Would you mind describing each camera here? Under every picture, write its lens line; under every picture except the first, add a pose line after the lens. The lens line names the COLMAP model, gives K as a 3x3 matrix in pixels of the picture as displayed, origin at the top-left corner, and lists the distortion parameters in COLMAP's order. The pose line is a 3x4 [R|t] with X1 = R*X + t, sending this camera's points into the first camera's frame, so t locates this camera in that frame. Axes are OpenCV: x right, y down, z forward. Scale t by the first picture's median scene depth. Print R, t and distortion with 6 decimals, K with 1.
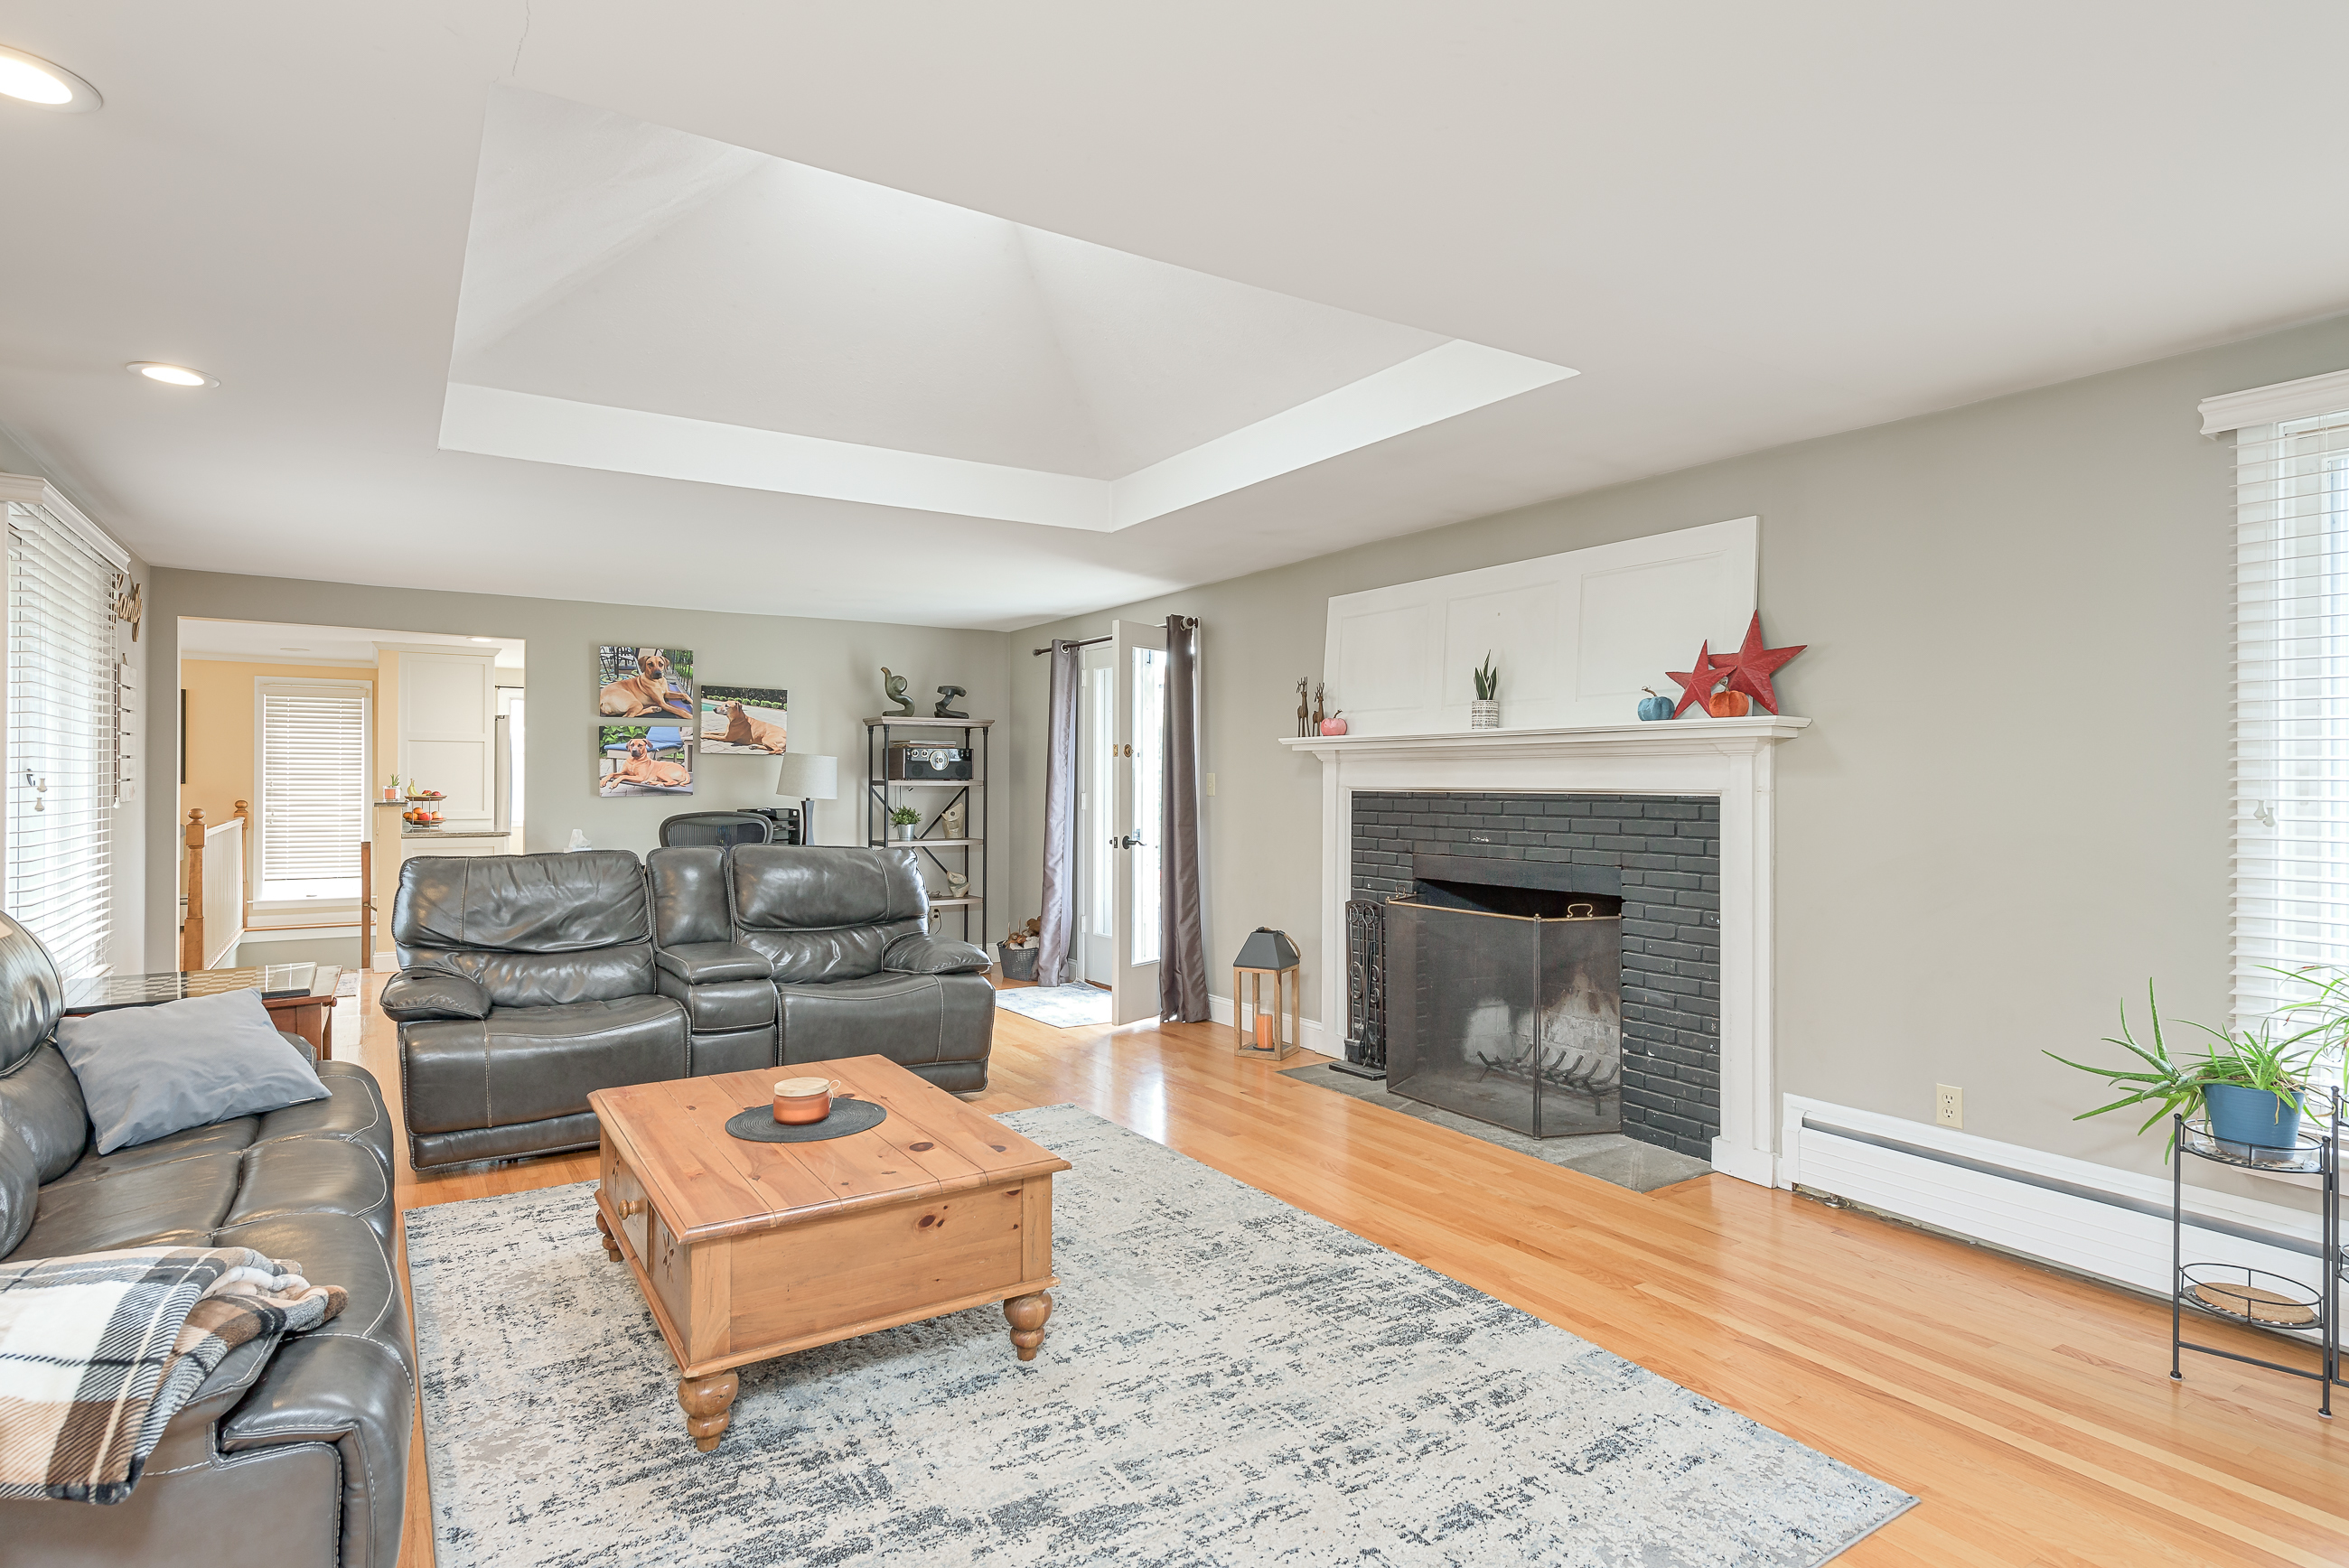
lens RADIAL K [[1224.1, 0, 1187.8], [0, 1224.1, 779.5], [0, 0, 1]] dist [0.006059, -0.000673]
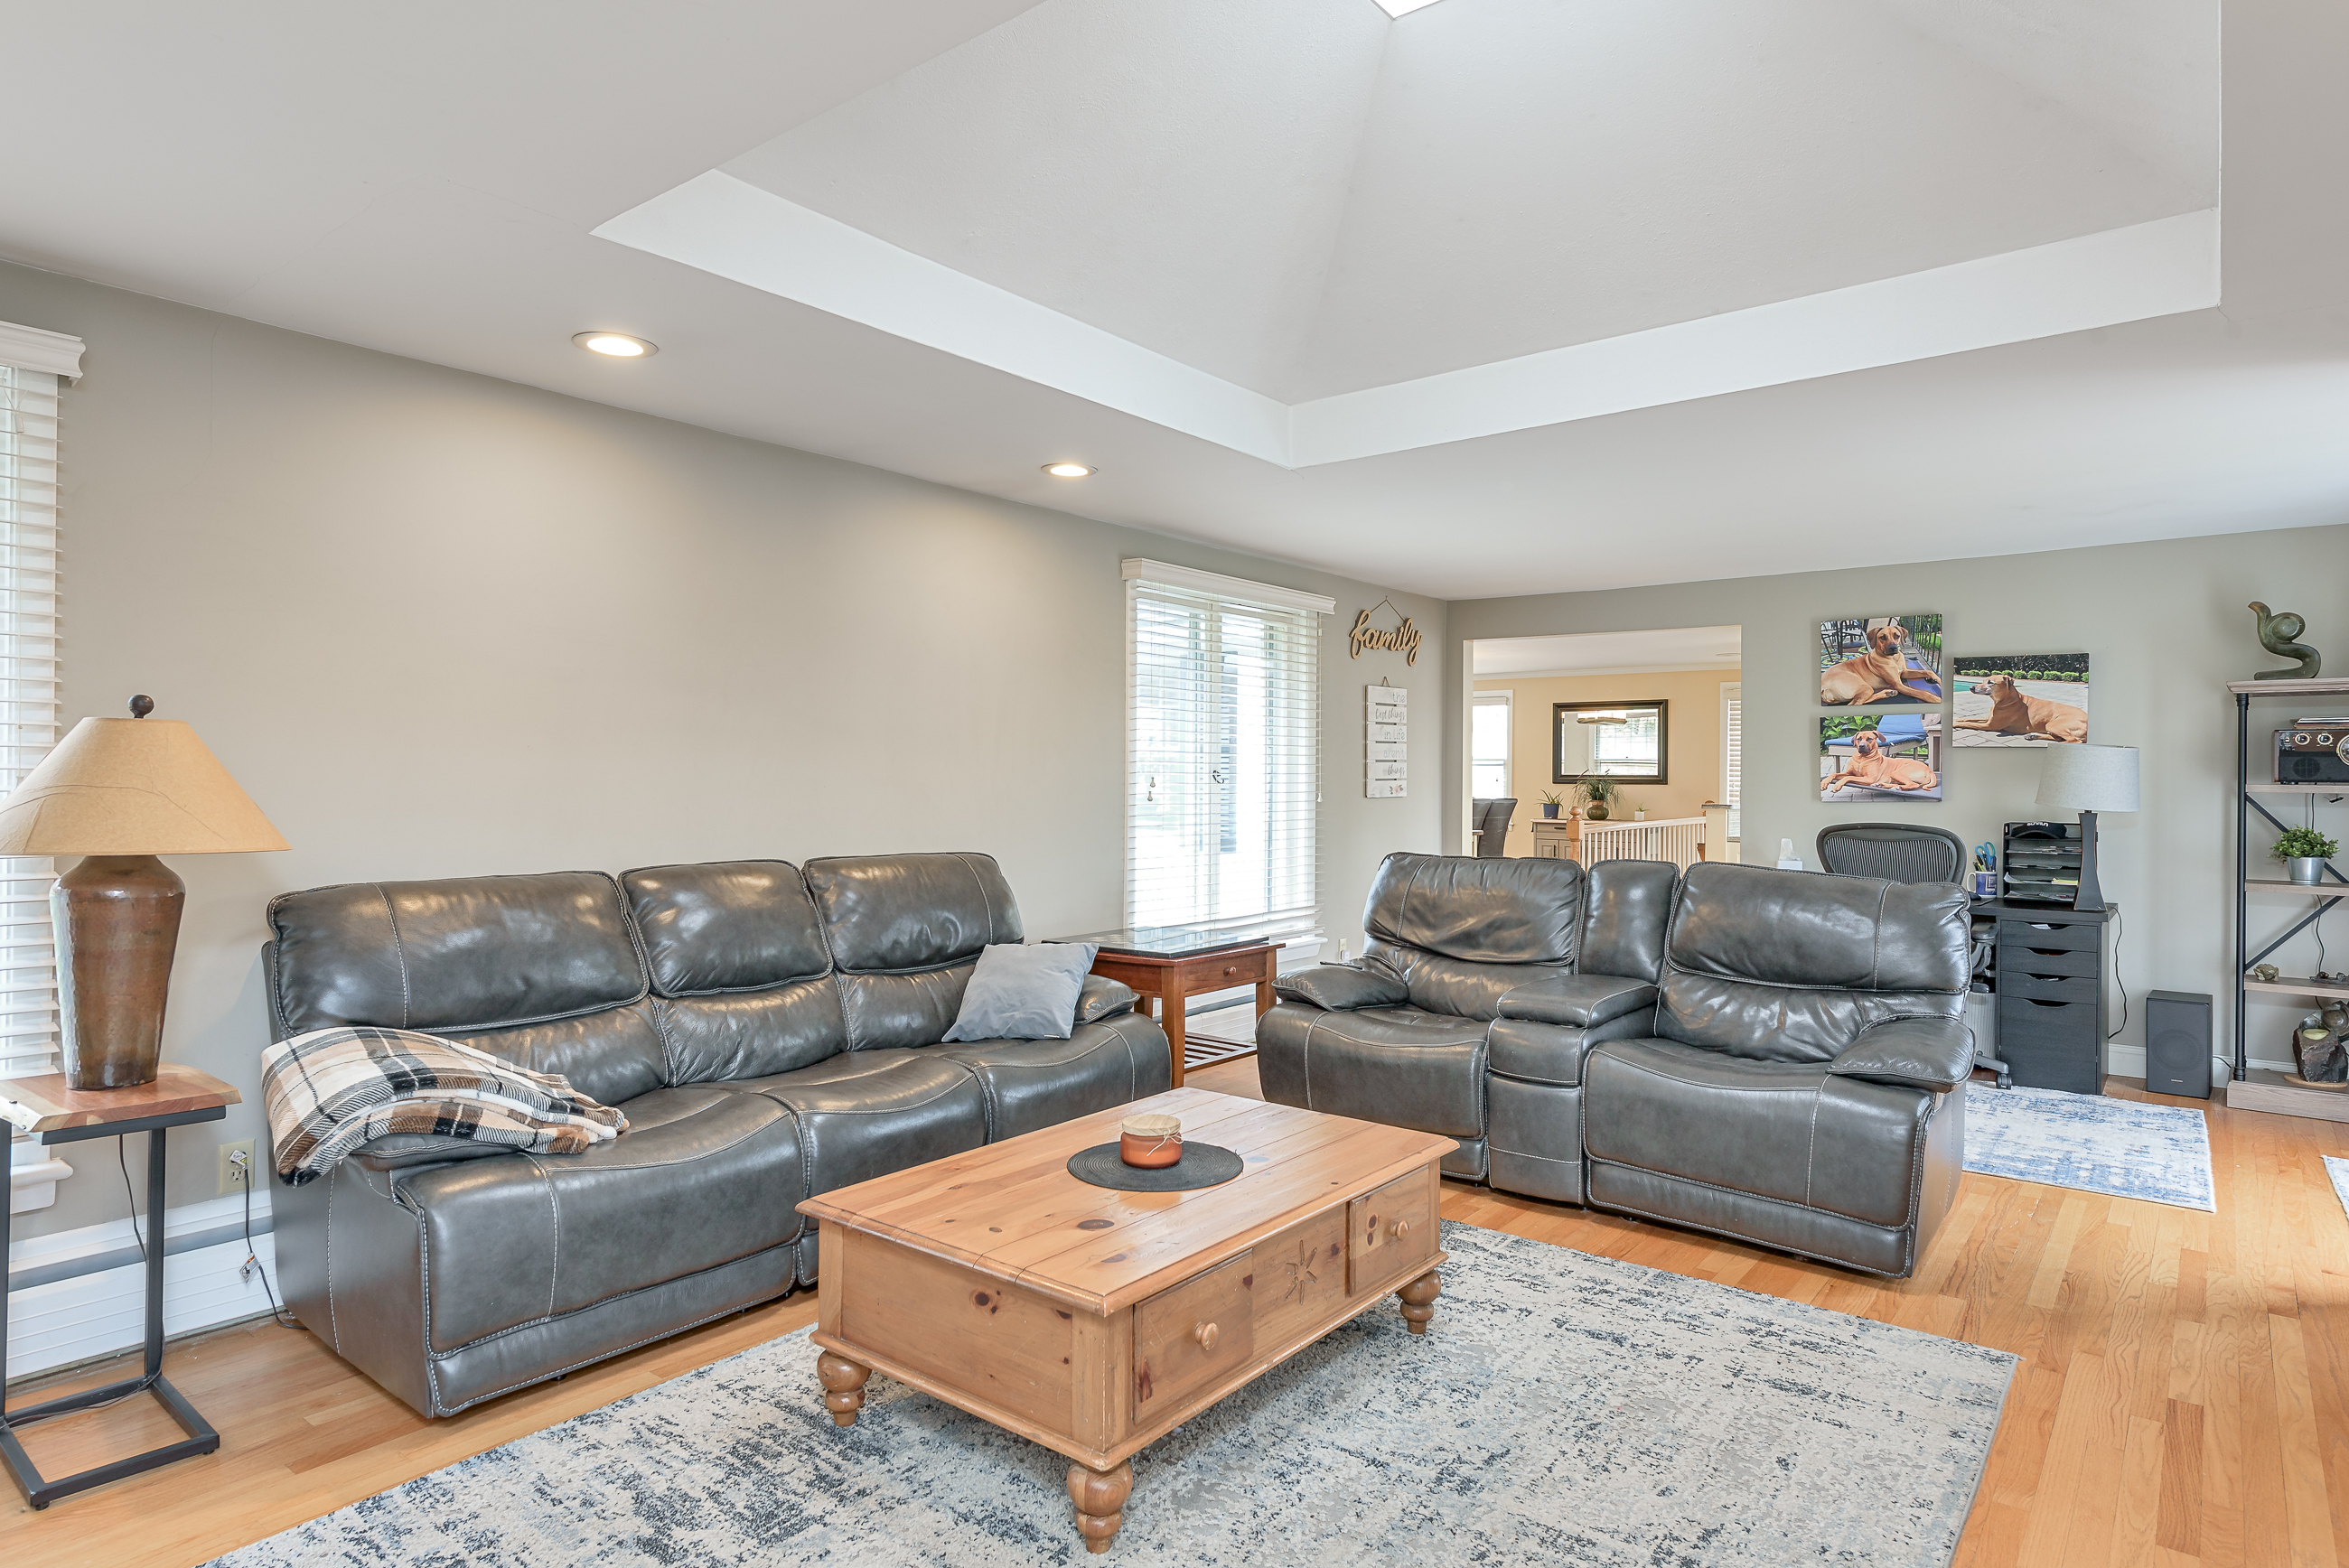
lens RADIAL K [[1325.0, 0, 1181.2], [0, 1325.0, 776.4], [0, 0, 1]] dist [0.010871, -0.000050]
pose [[0.312999, -0.001144, -0.949753, 0.389224], [-0.004518, 0.999986, -0.002693, 0.001865], [0.949743, 0.005134, 0.312990, 0.470790]]
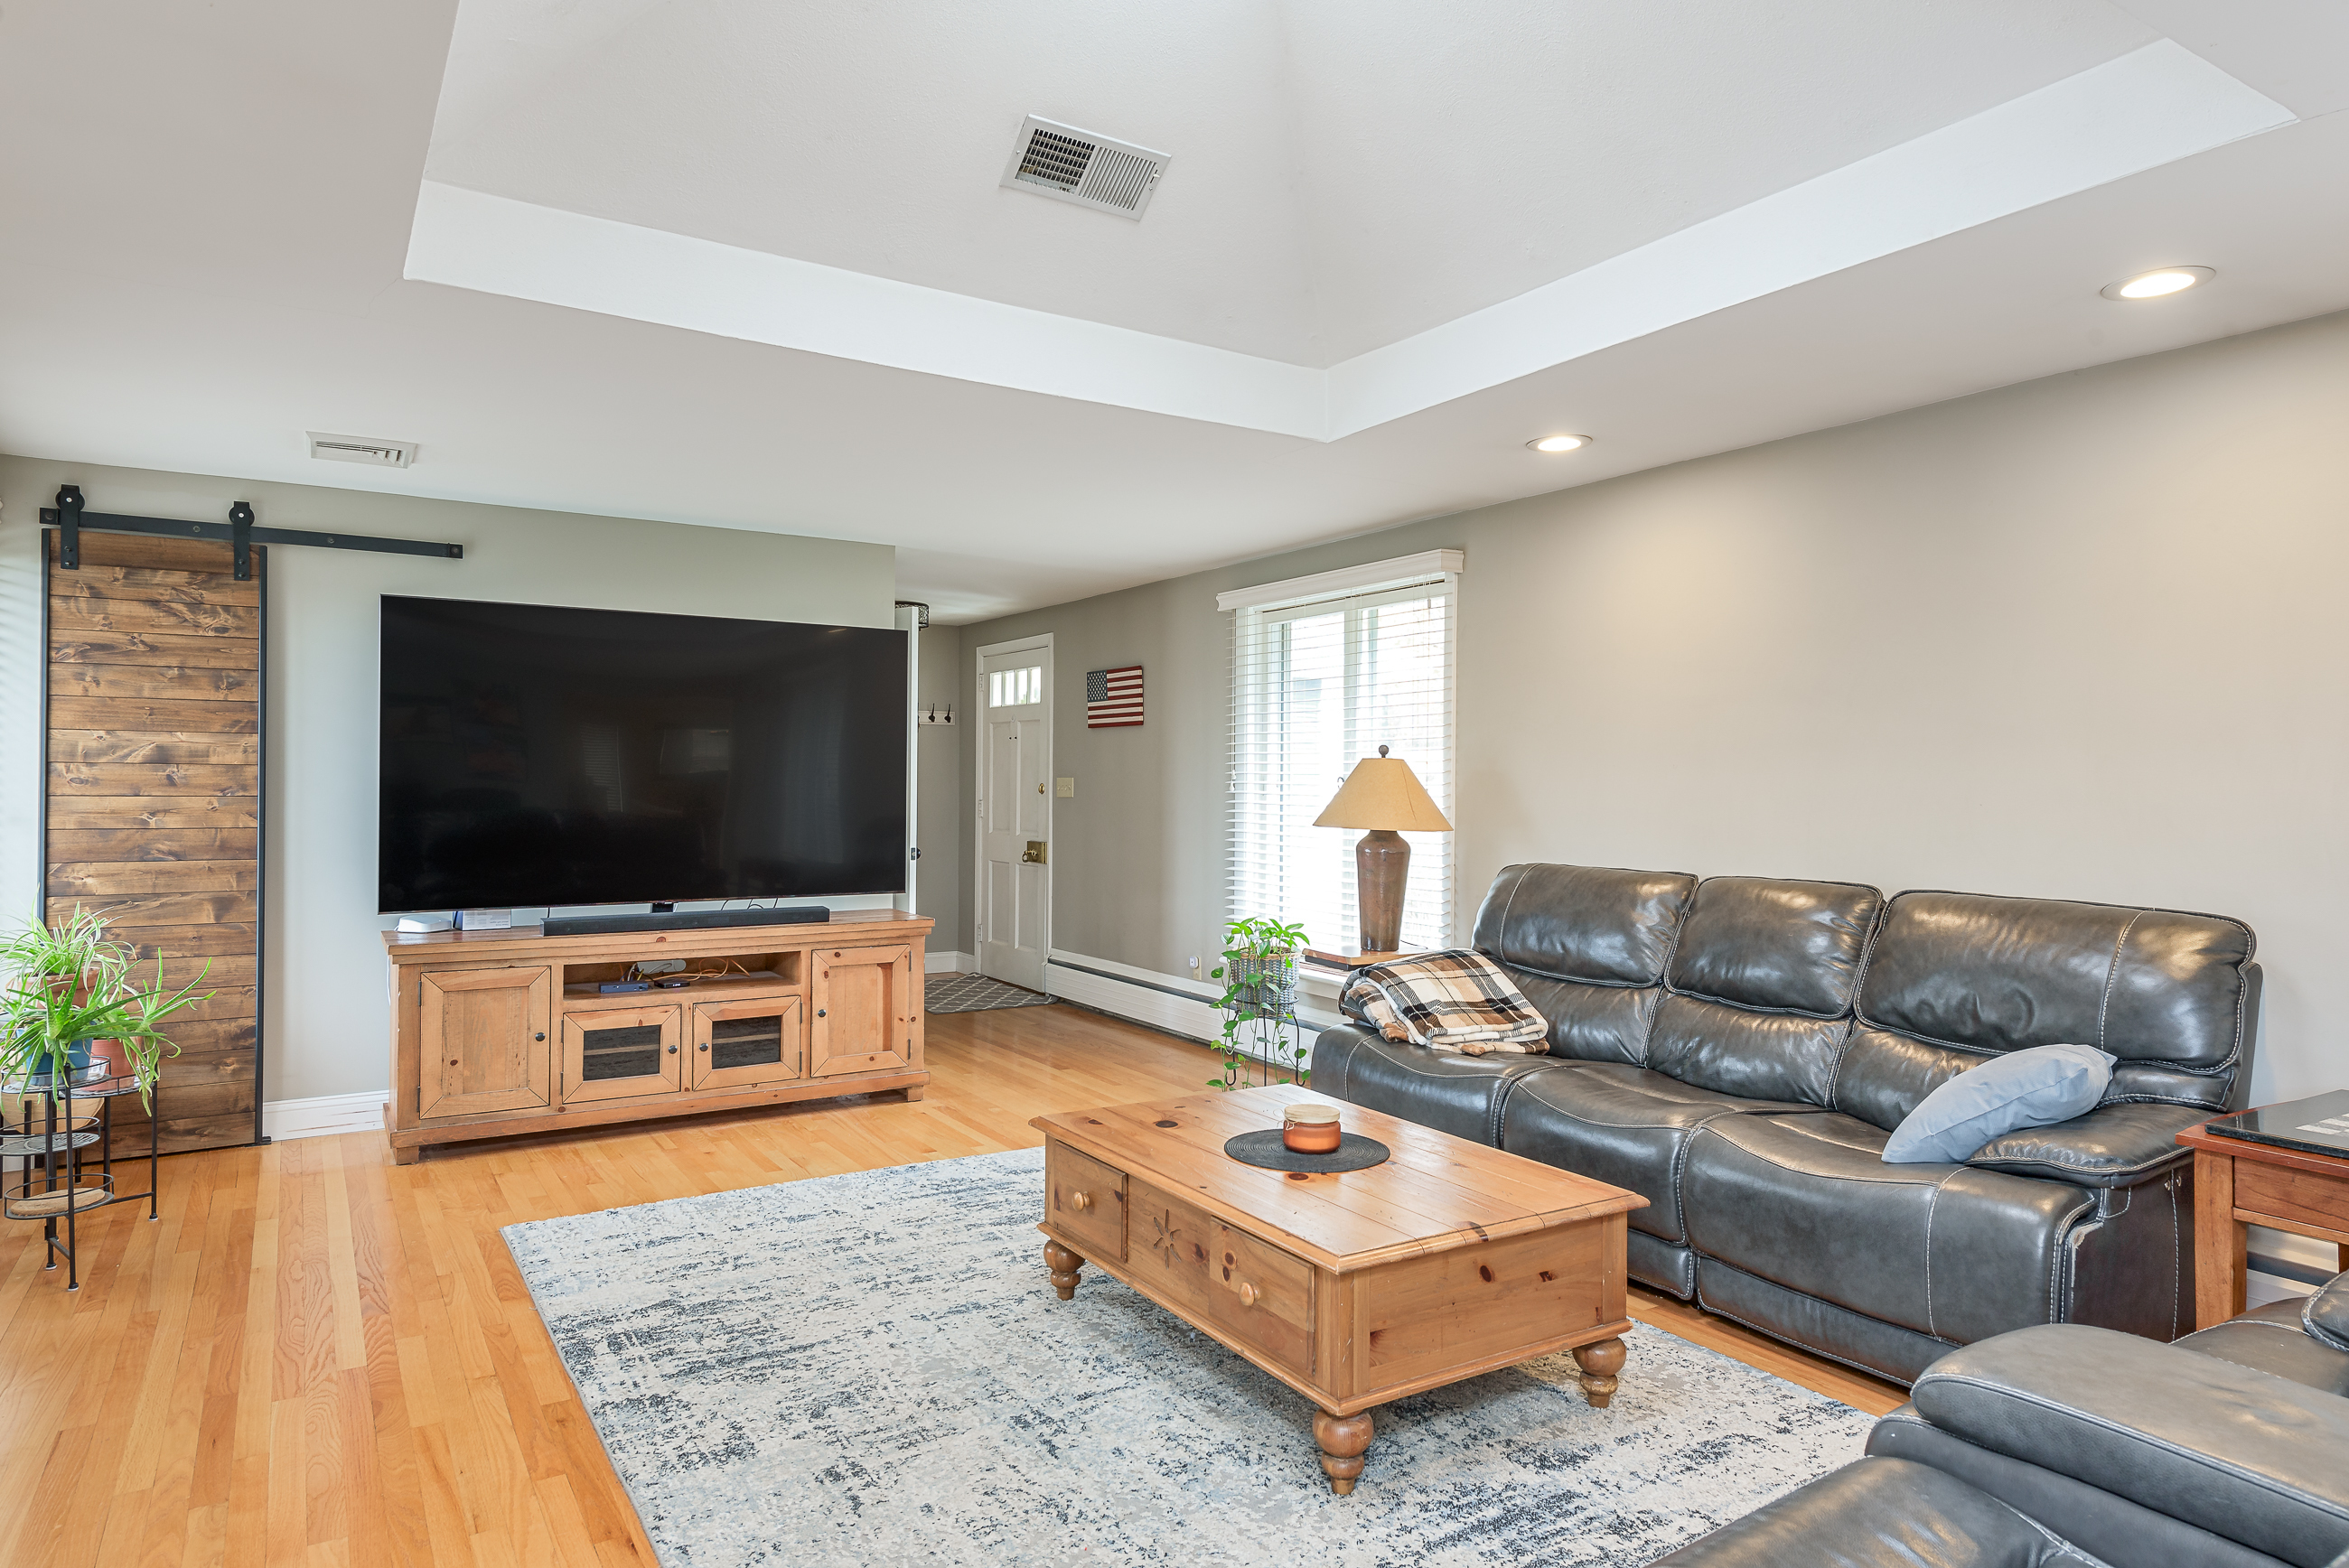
lens RADIAL K [[1396.0, 0, 1173.3], [0, 1396.0, 777.8], [0, 0, 1]] dist [-0.029236, -0.000038]
pose [[-0.999628, -0.010522, 0.025153, -0.148604], [-0.010527, 0.999945, -0.000062, -0.002073], [-0.025151, -0.000327, -0.999684, 1.315682]]
